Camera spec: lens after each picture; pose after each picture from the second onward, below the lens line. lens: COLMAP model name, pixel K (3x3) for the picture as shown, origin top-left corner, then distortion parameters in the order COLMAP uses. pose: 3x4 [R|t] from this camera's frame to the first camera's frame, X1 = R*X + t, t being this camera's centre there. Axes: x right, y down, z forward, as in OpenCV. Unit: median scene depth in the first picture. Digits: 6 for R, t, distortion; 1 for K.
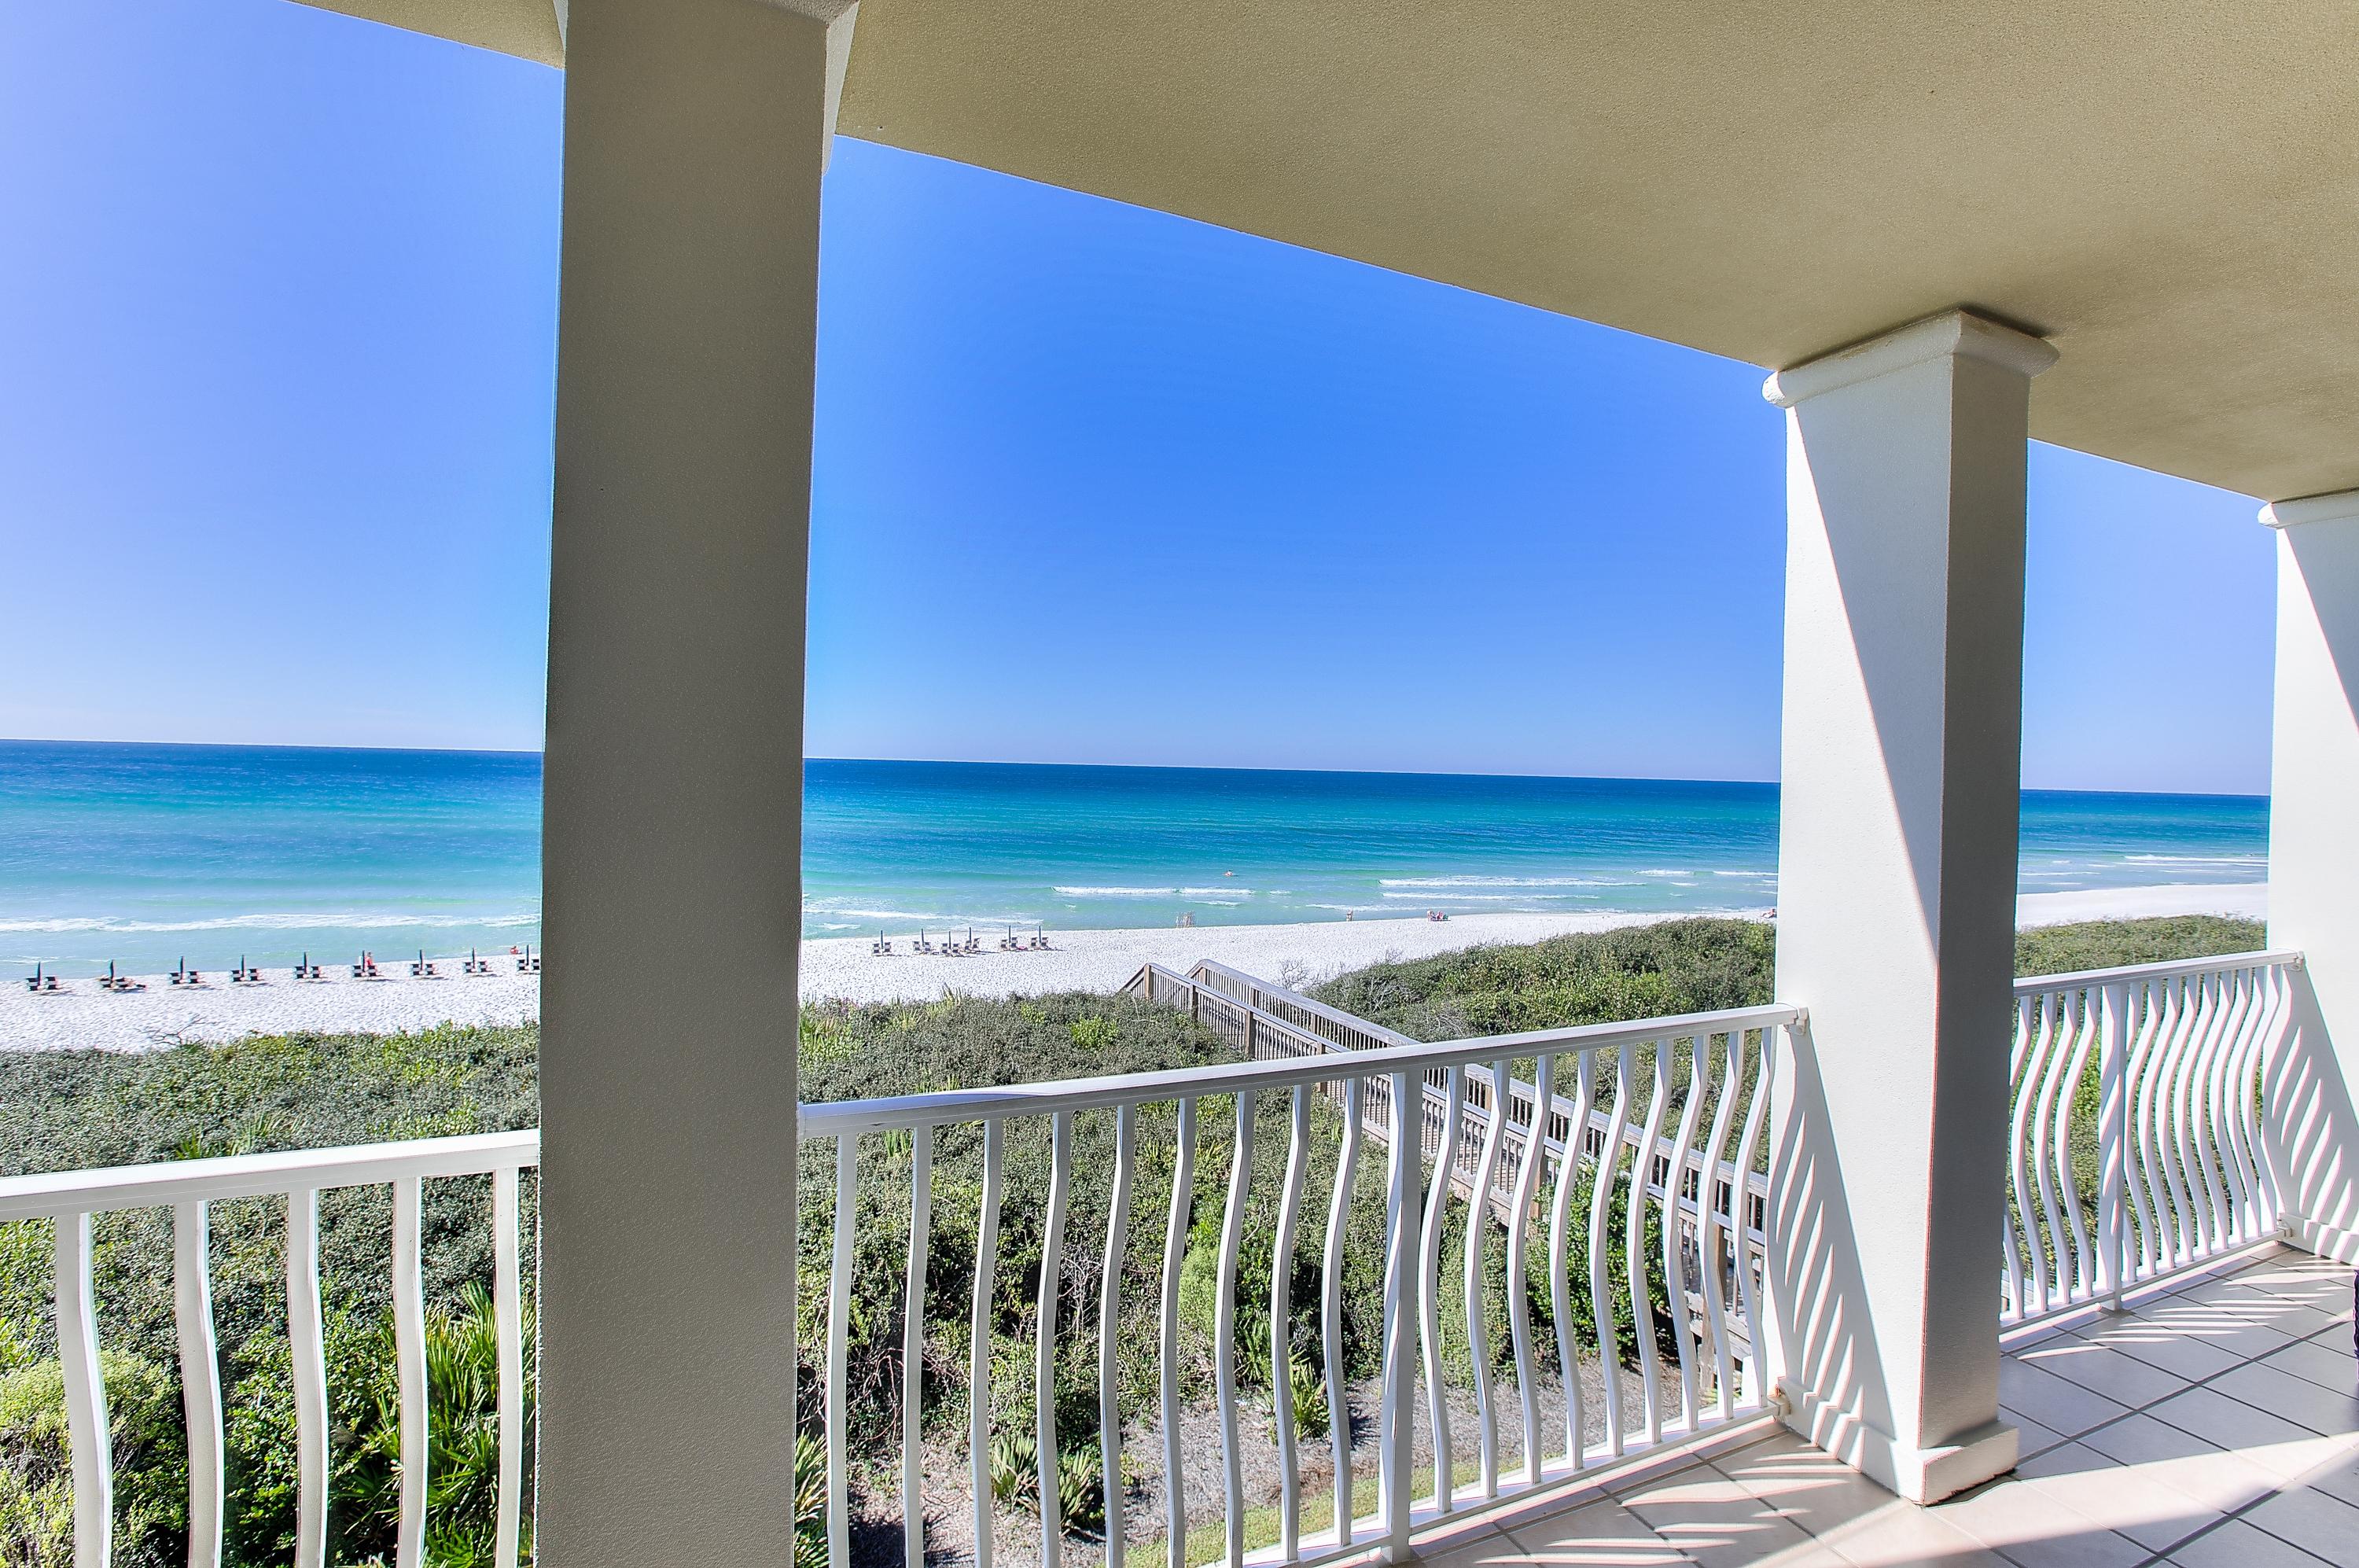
lens RADIAL K [[1081.4, 0, 1165.4], [0, 1081.4, 769.1], [0, 0, 1]] dist [-0.045306, 0.018017]
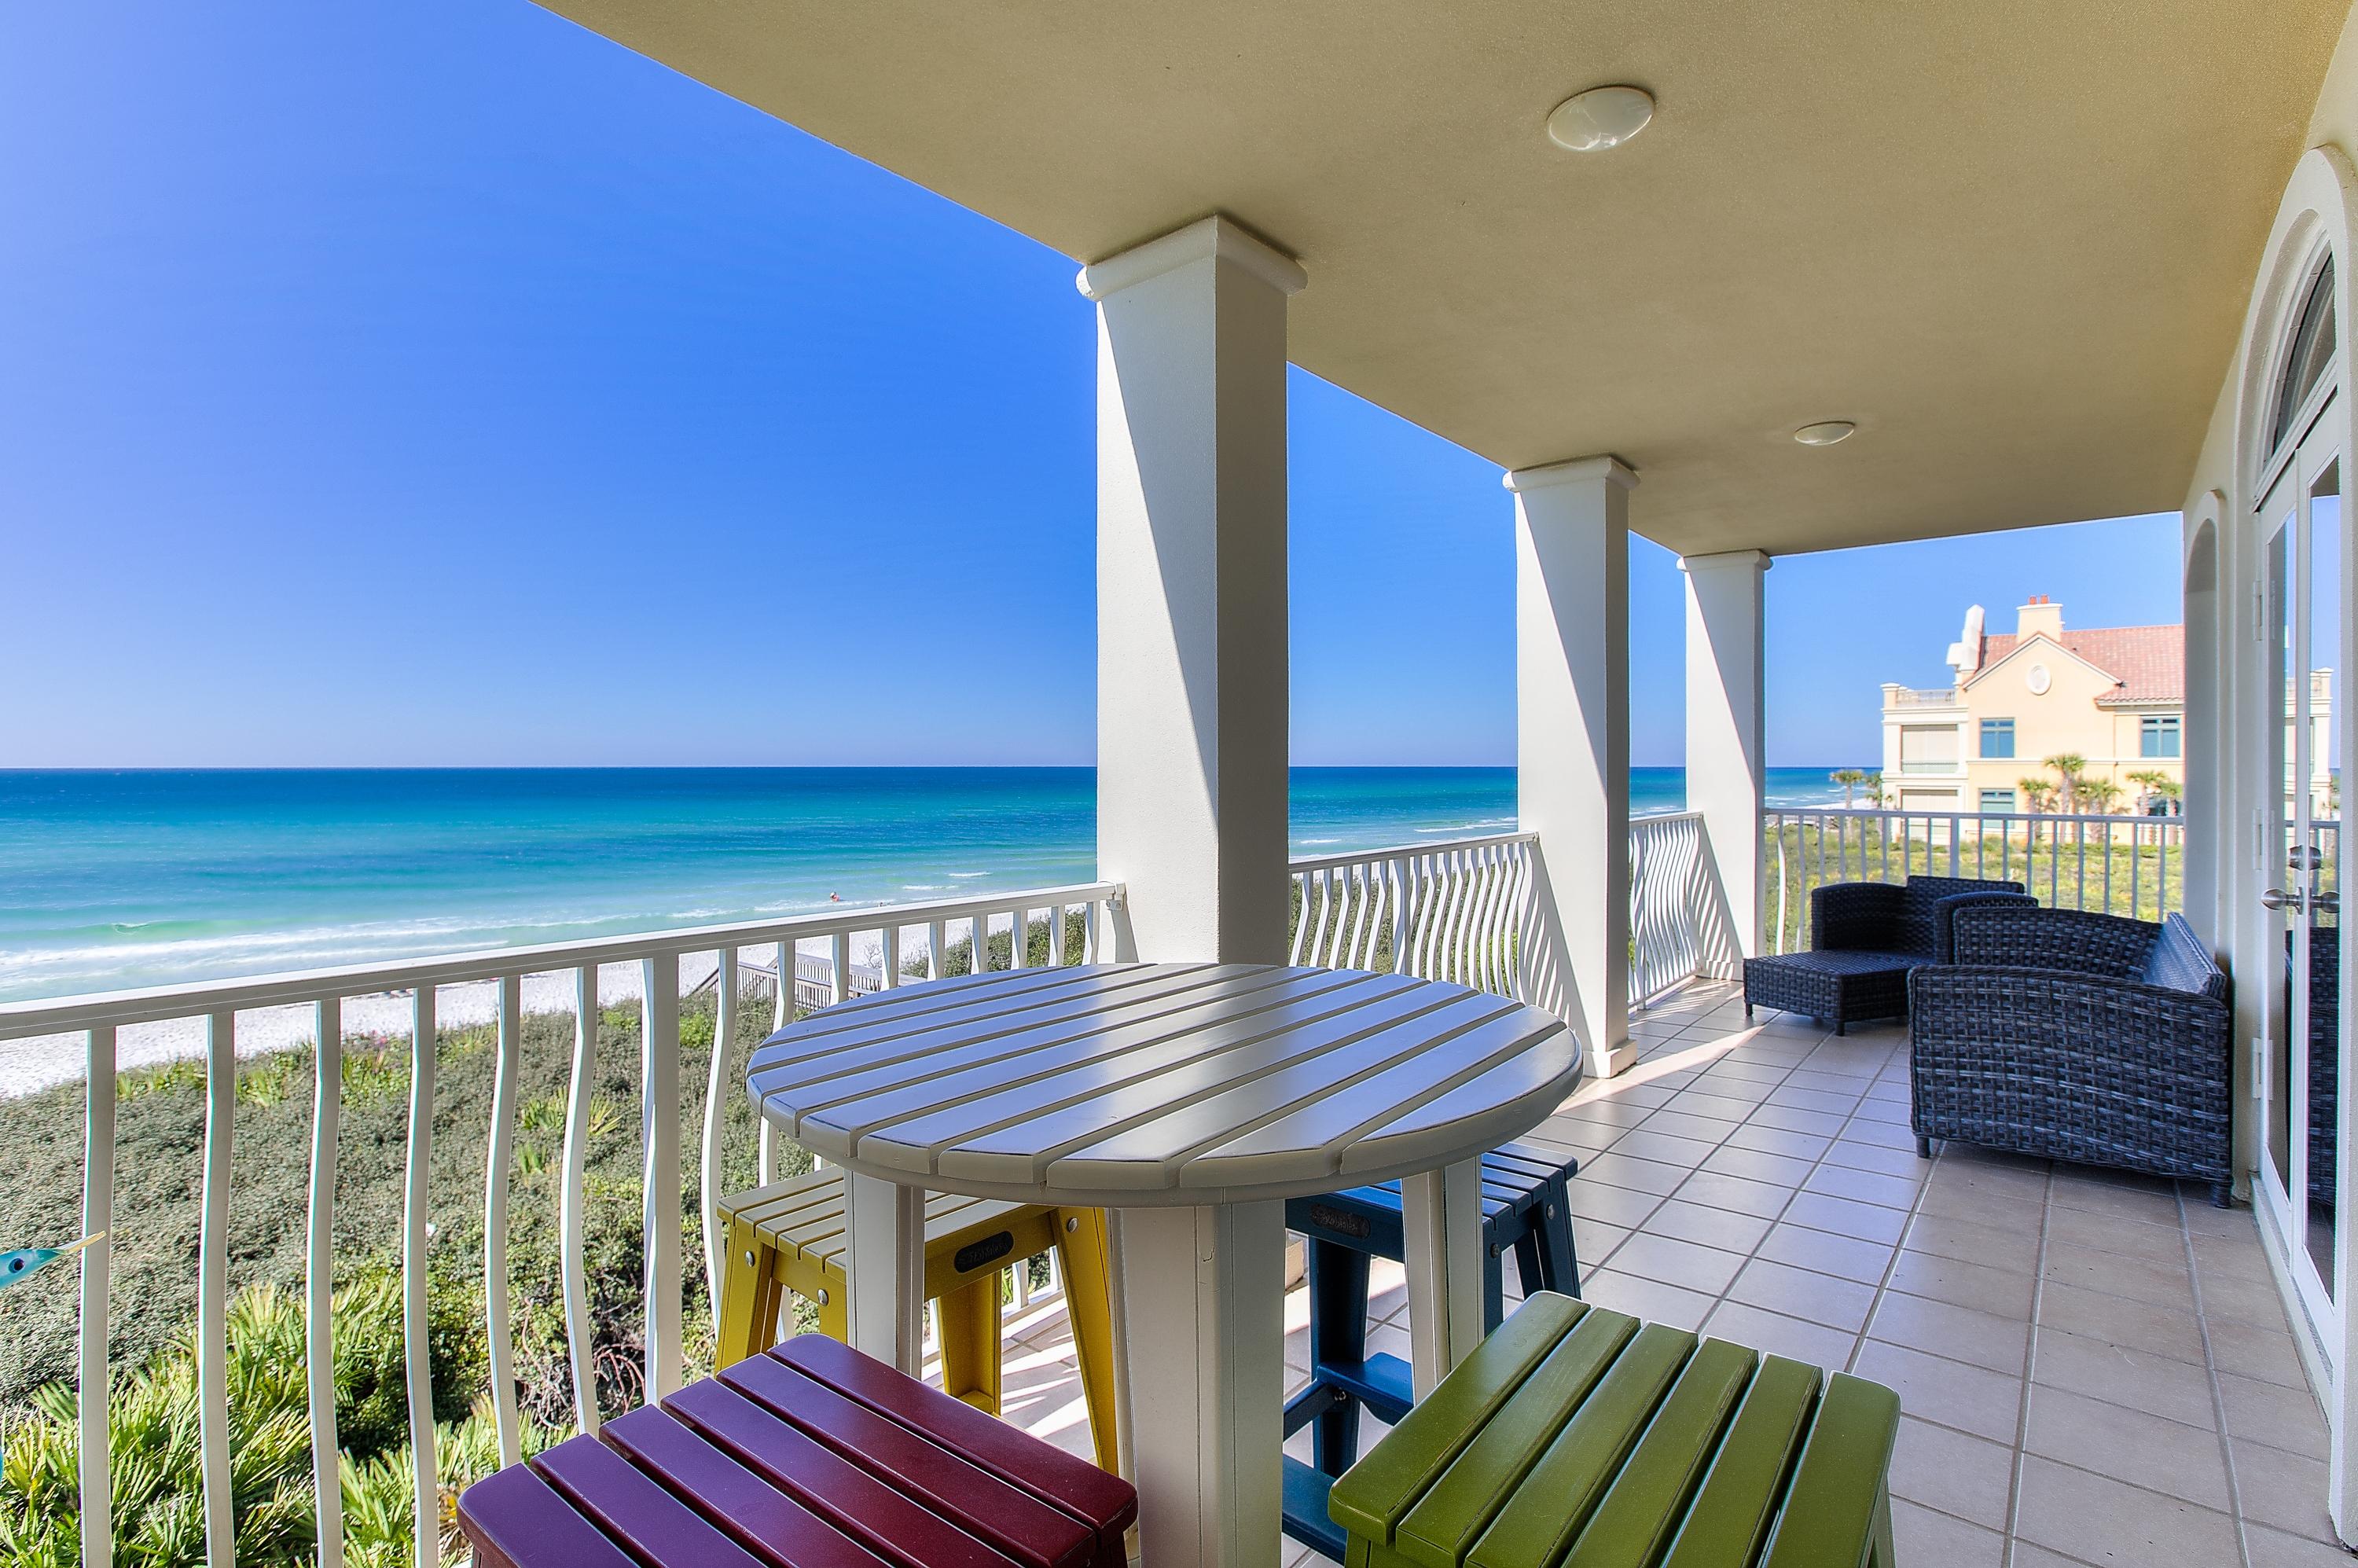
lens RADIAL K [[1114.6, 0, 1159.2], [0, 1114.6, 774.0], [0, 0, 1]] dist [-0.018141, 0.001682]
pose [[0.901686, -0.031832, 0.431218, -0.252421], [0.027048, 0.999486, 0.017224, 0.025186], [-0.431545, -0.003867, 0.902083, -0.134991]]
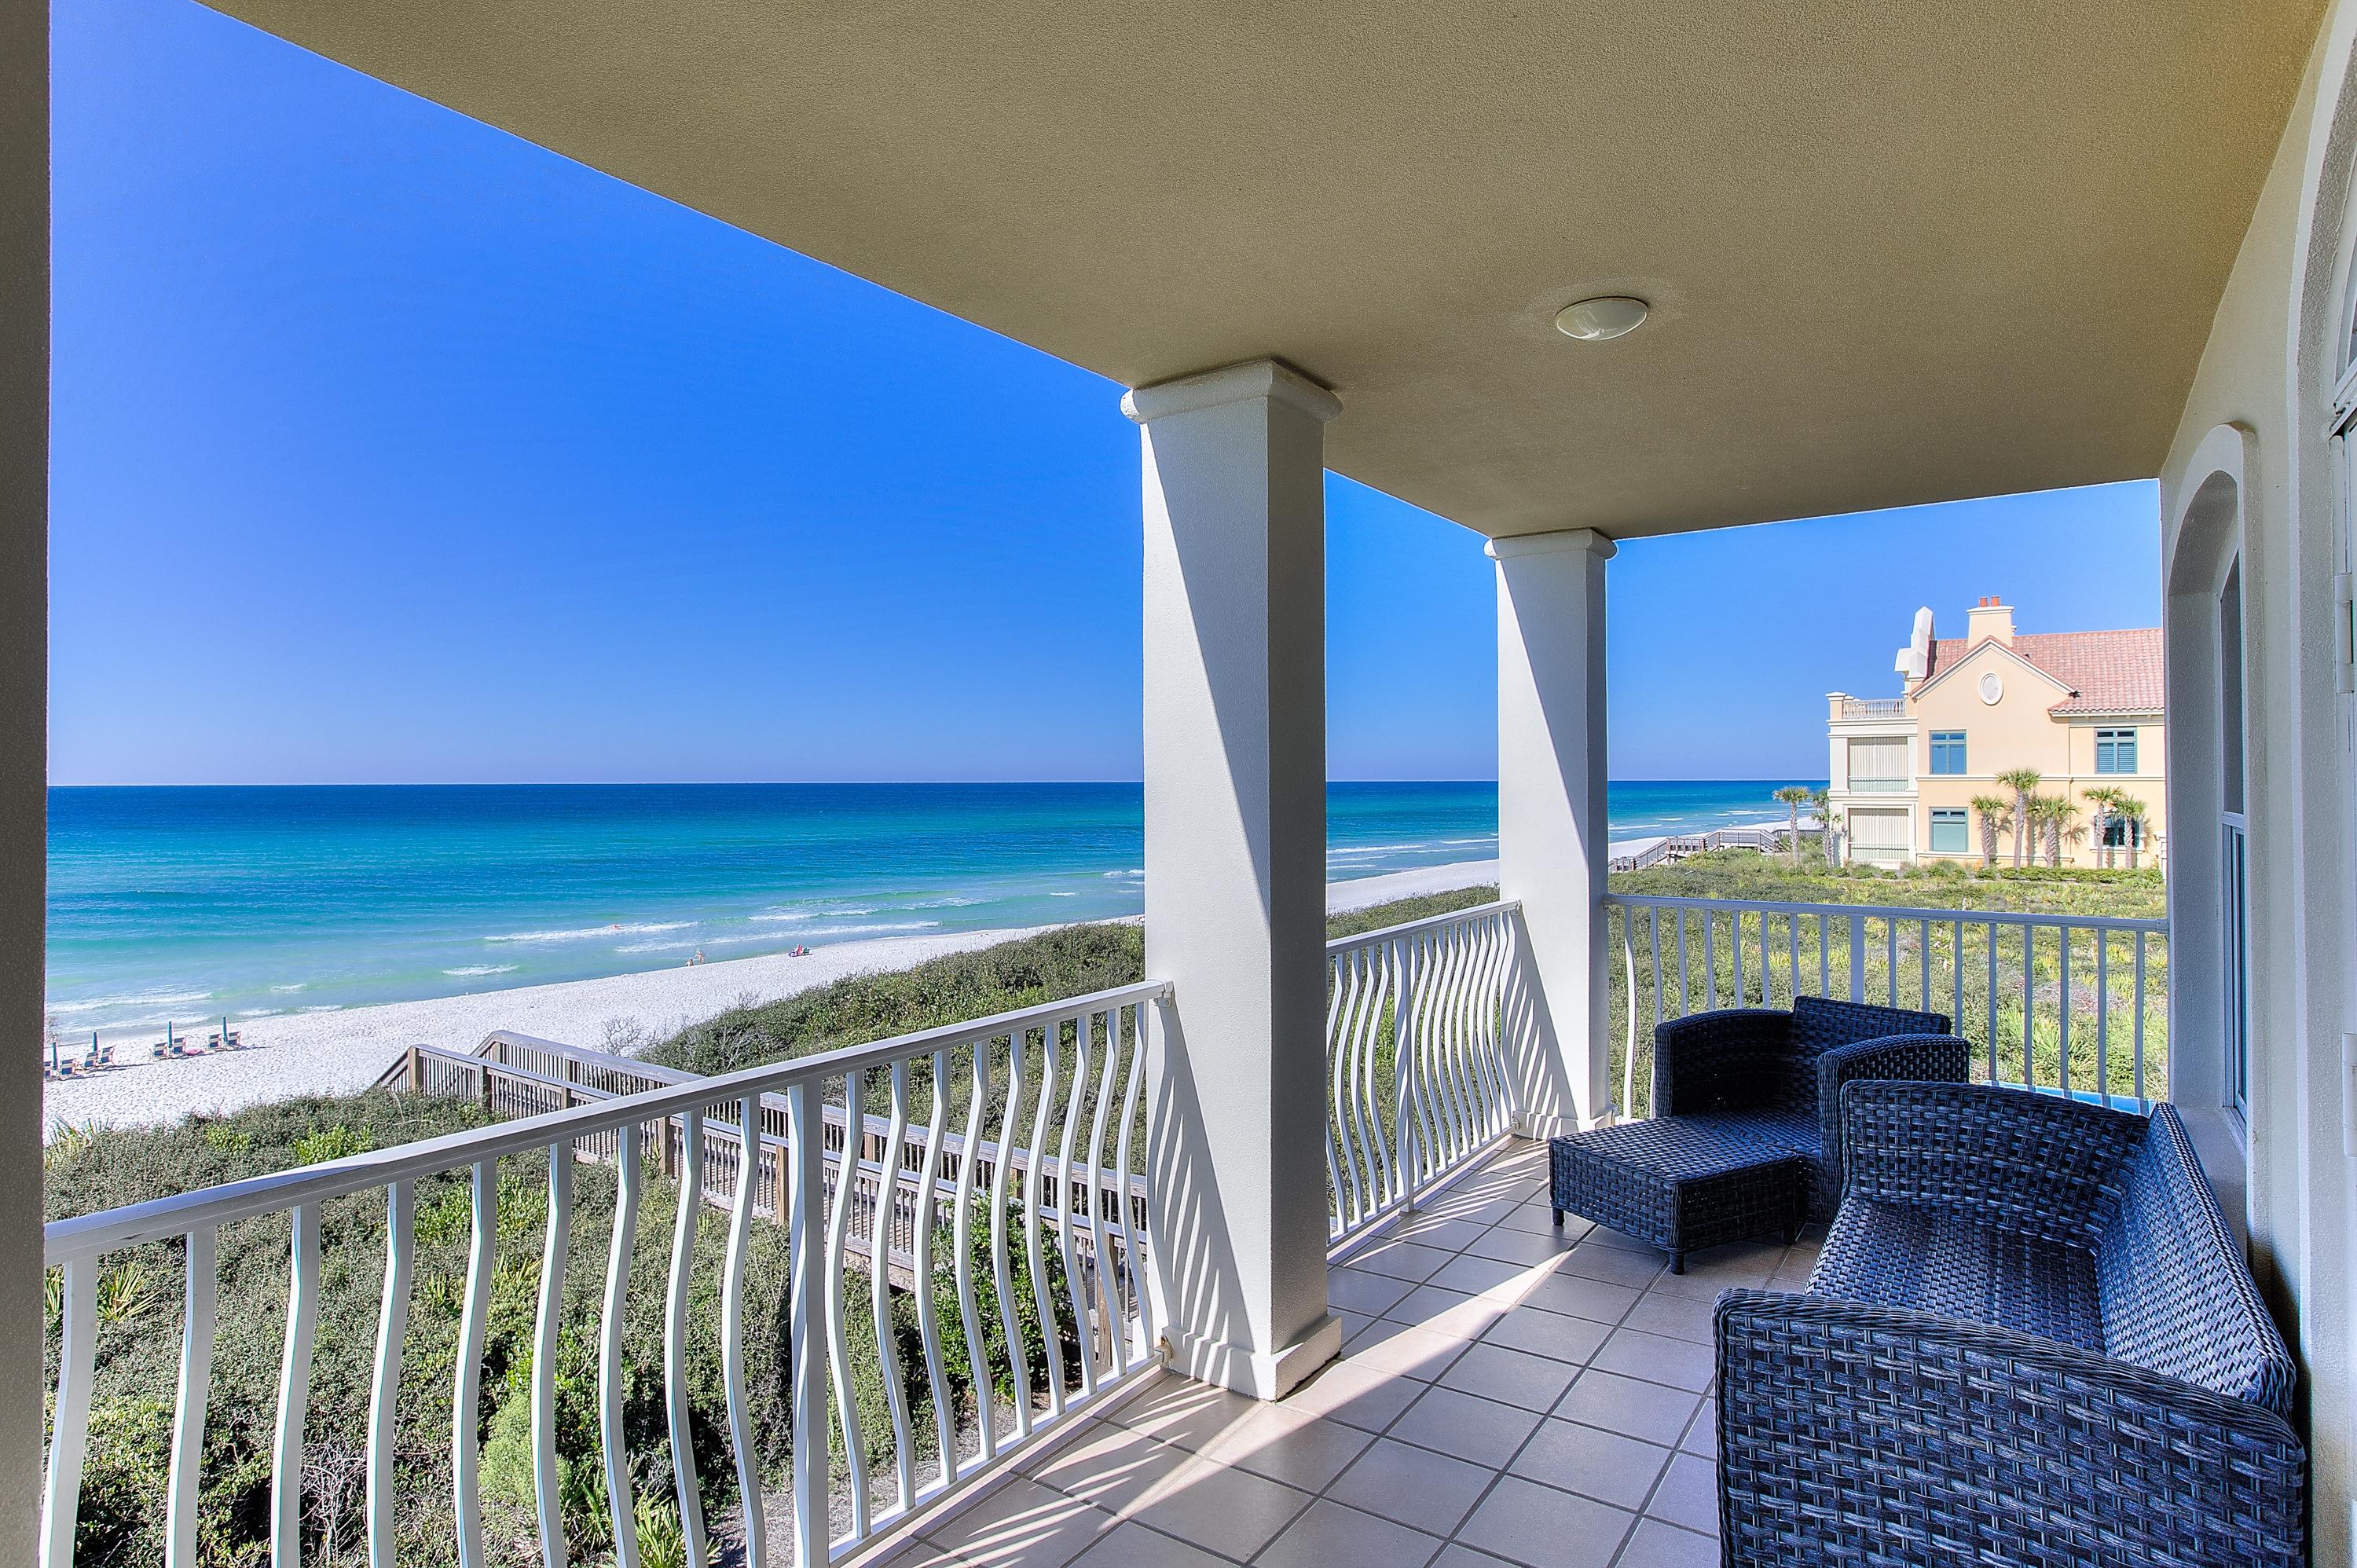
lens RADIAL K [[1259.3, 0, 1168.2], [0, 1259.3, 771.1], [0, 0, 1]] dist [-0.017166, 0.009587]
pose [[0.858819, -0.026918, 0.511572, -0.015872], [0.028172, 0.999589, 0.005301, 0.001176], [-0.511505, 0.009859, 0.859224, -0.031842]]
